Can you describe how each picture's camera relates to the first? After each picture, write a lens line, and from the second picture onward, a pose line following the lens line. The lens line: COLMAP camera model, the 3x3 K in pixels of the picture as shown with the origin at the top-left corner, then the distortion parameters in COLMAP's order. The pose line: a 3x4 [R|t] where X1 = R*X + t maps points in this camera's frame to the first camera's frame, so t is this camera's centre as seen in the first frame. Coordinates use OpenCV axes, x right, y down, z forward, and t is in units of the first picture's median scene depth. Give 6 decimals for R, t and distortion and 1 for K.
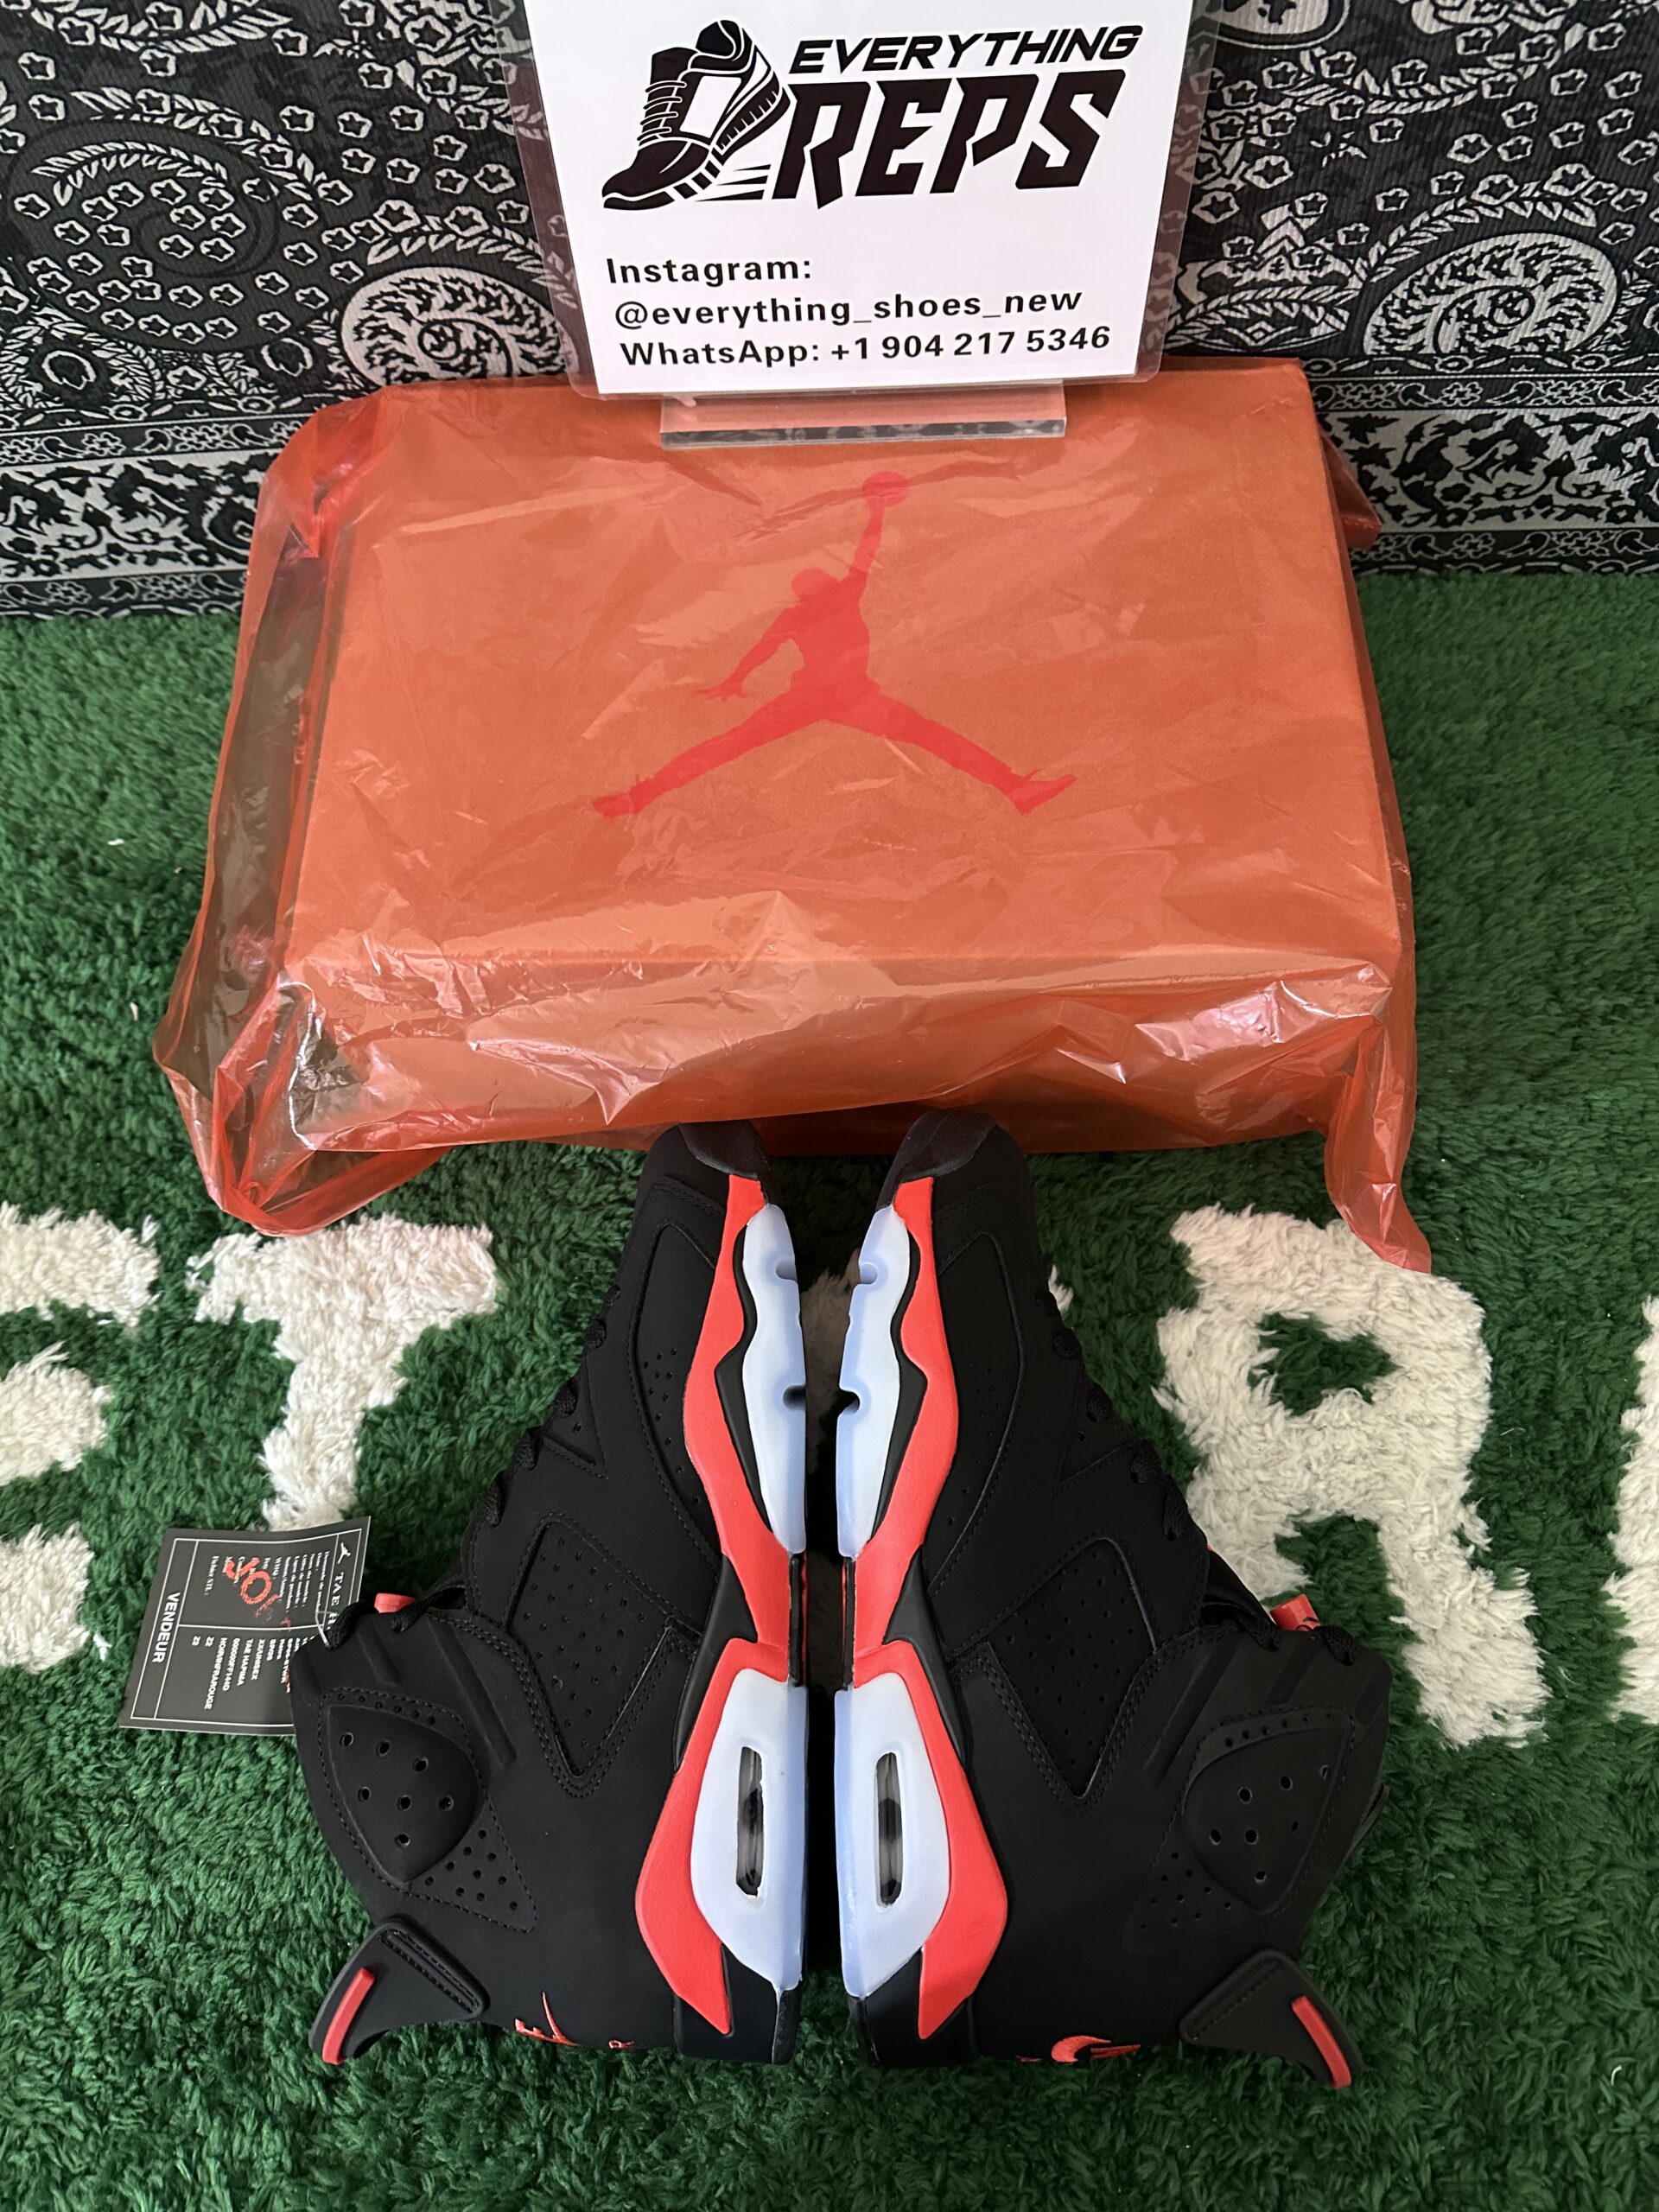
lens RADIAL K [[1804.3, 0, 817.8], [0, 1804.3, 1103.8], [0, 0, 1]] dist [0.016269, 0.004423]
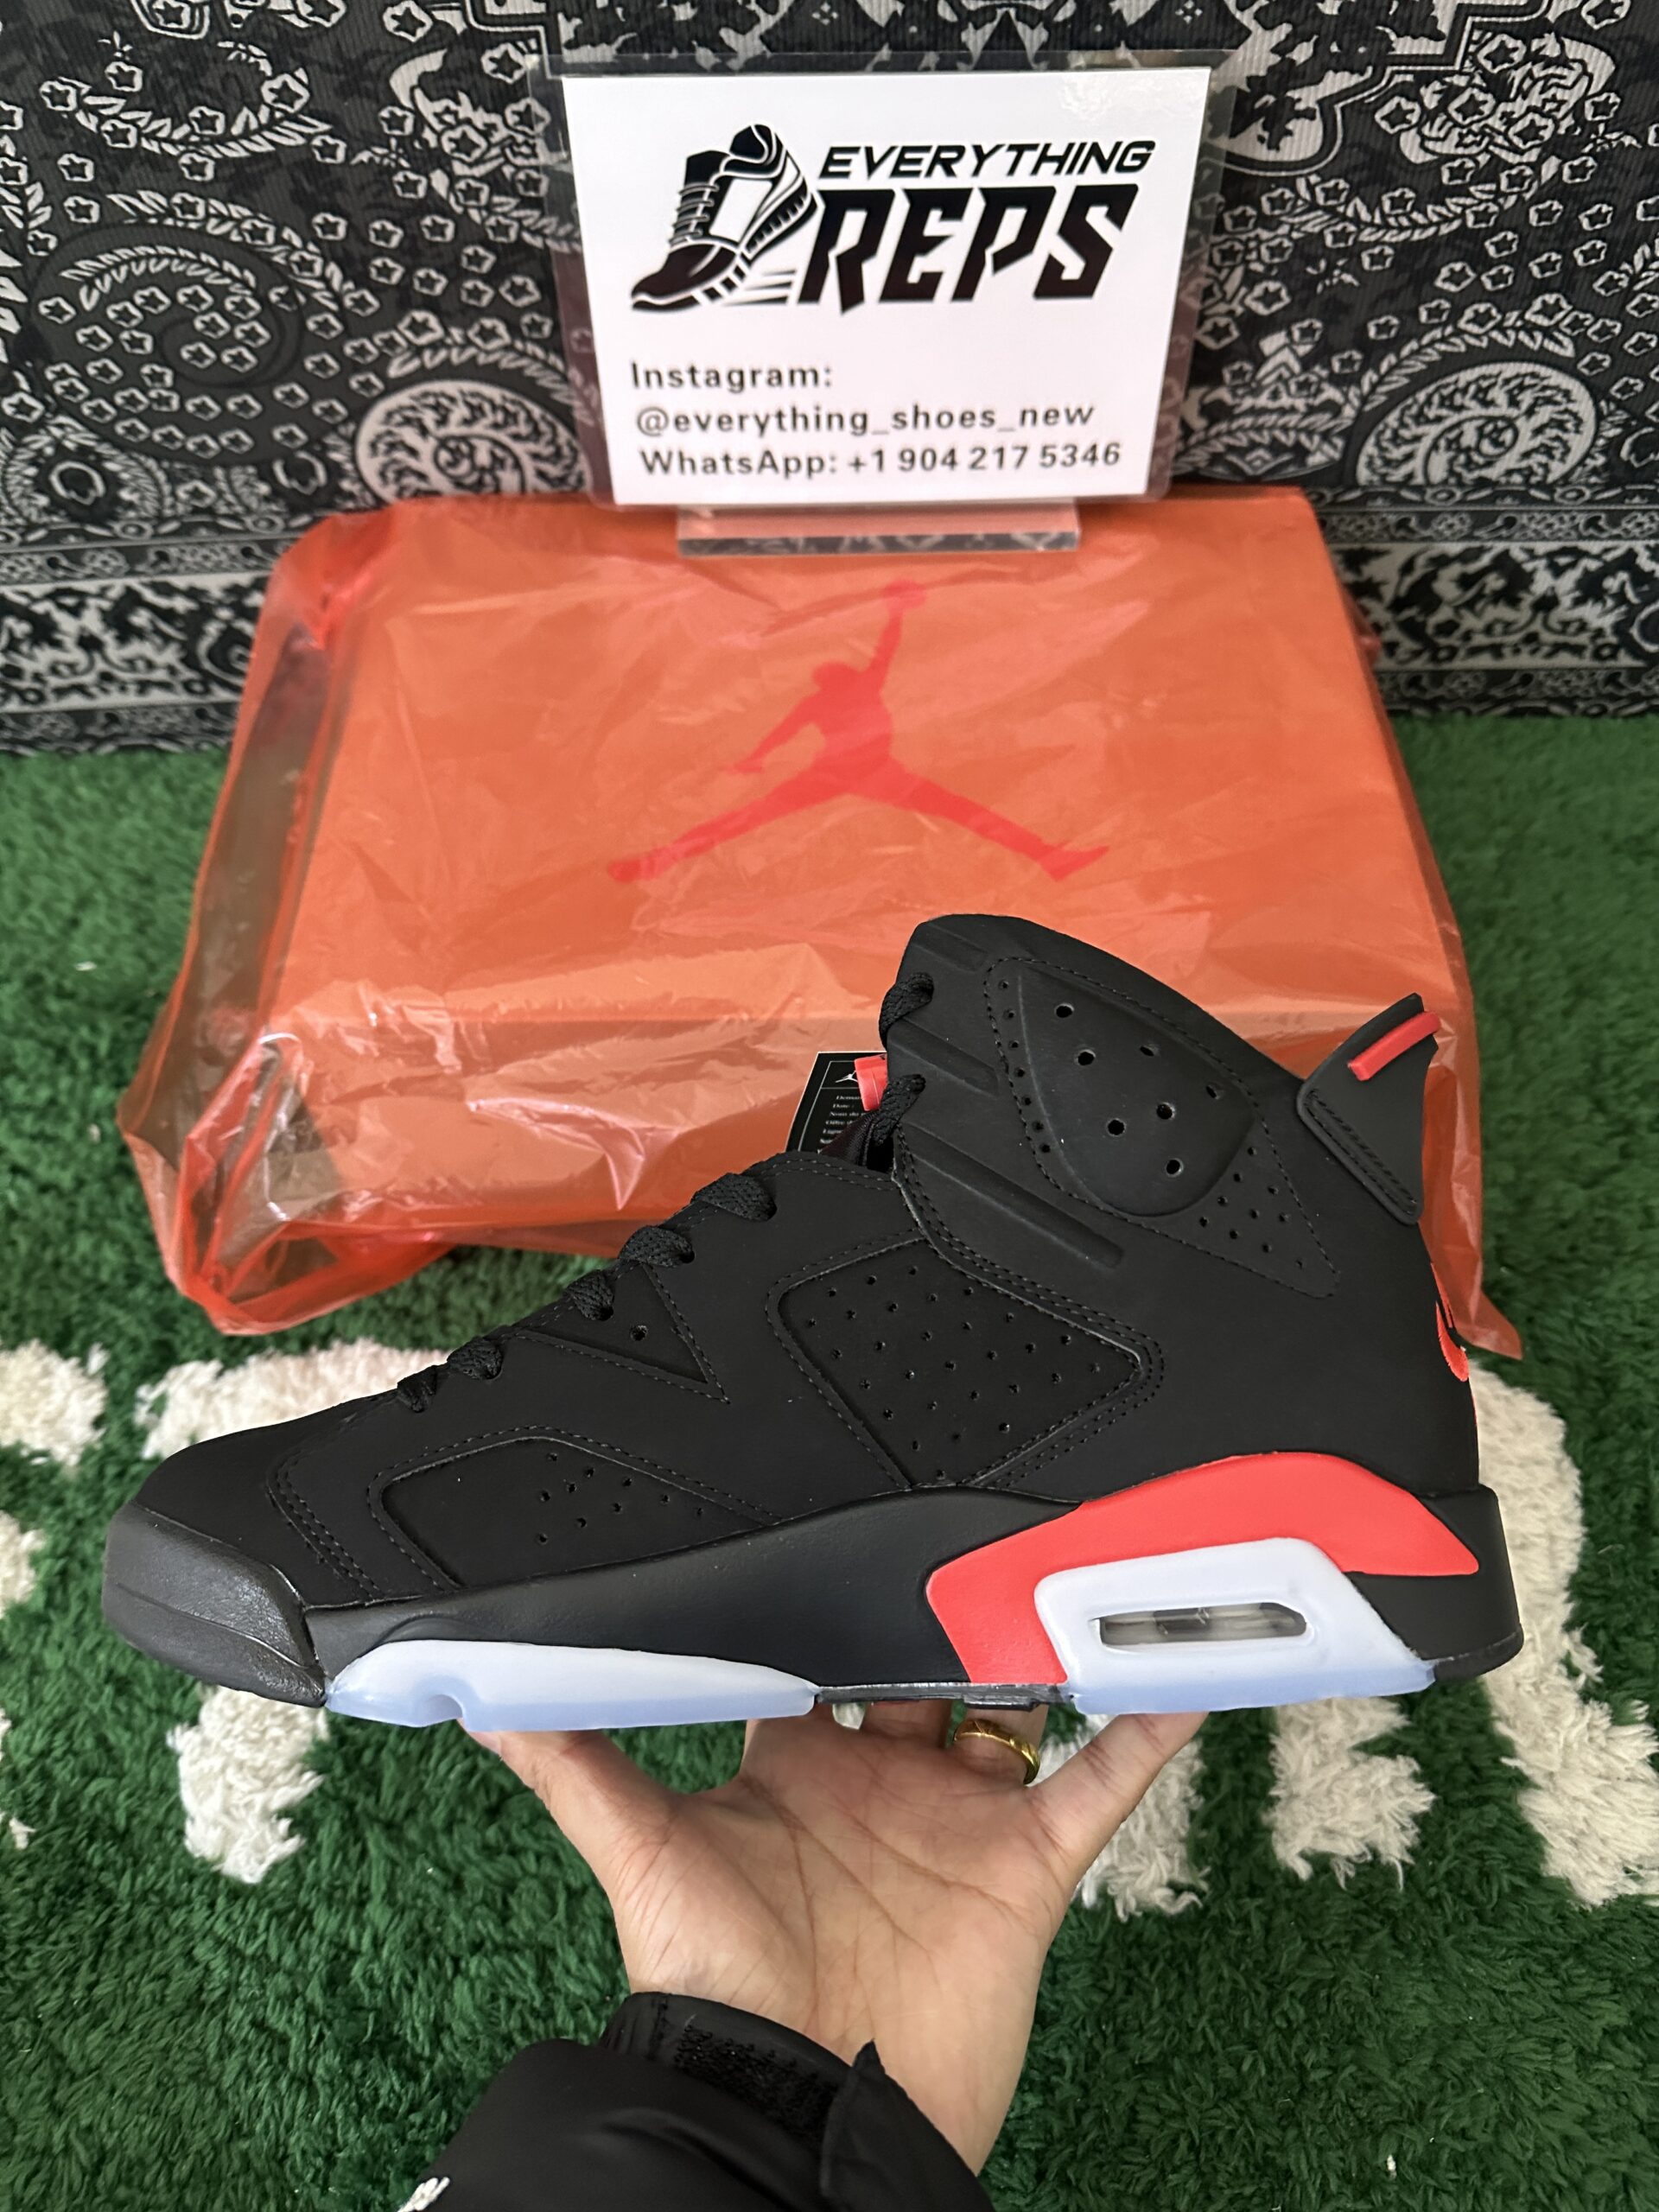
lens RADIAL K [[1804.3, 0, 844.8], [0, 1804.3, 1089.6], [0, 0, 1]] dist [0.016269, 0.004423]
pose [[0.998564, -0.001875, 0.053532, -0.051914], [0.012410, 0.980294, -0.197155, 0.134690], [-0.052108, 0.197536, 0.978910, 0.080585]]
